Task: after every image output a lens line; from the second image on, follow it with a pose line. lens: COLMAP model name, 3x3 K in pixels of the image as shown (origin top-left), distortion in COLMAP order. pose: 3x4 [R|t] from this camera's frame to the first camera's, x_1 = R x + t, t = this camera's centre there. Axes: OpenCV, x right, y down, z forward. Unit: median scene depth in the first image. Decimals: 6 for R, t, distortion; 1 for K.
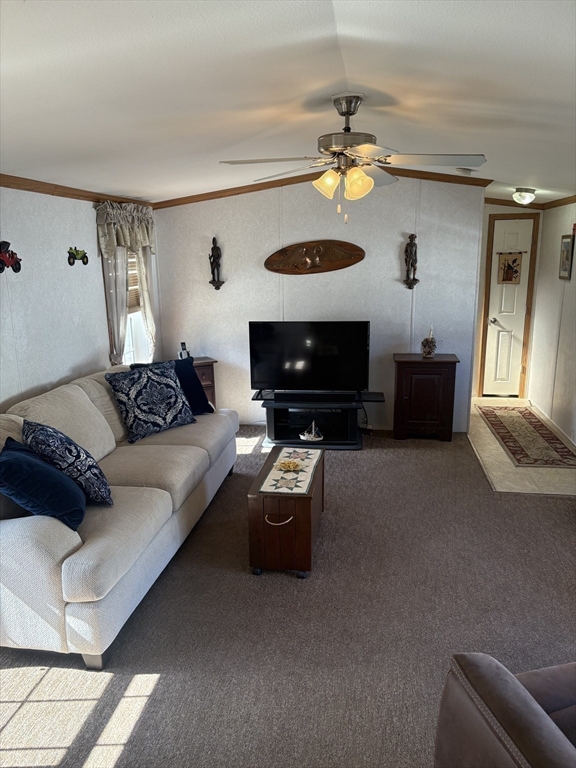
lens RADIAL K [[582.9, 0, 289.1], [0, 582.9, 381.7], [0, 0, 1]] dist [0.023684, 0.000920]
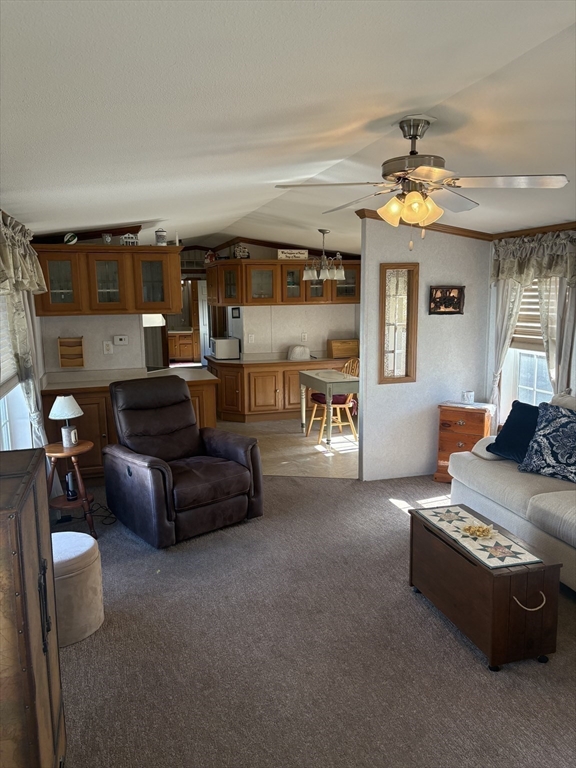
lens RADIAL K [[582.9, 0, 288.6], [0, 582.9, 384.2], [0, 0, 1]] dist [0.023684, 0.000920]
pose [[-0.908001, 0.082049, -0.410856, 0.571843], [-0.074234, 0.933615, 0.350503, -0.326796], [0.412340, 0.348757, -0.841632, 1.497662]]
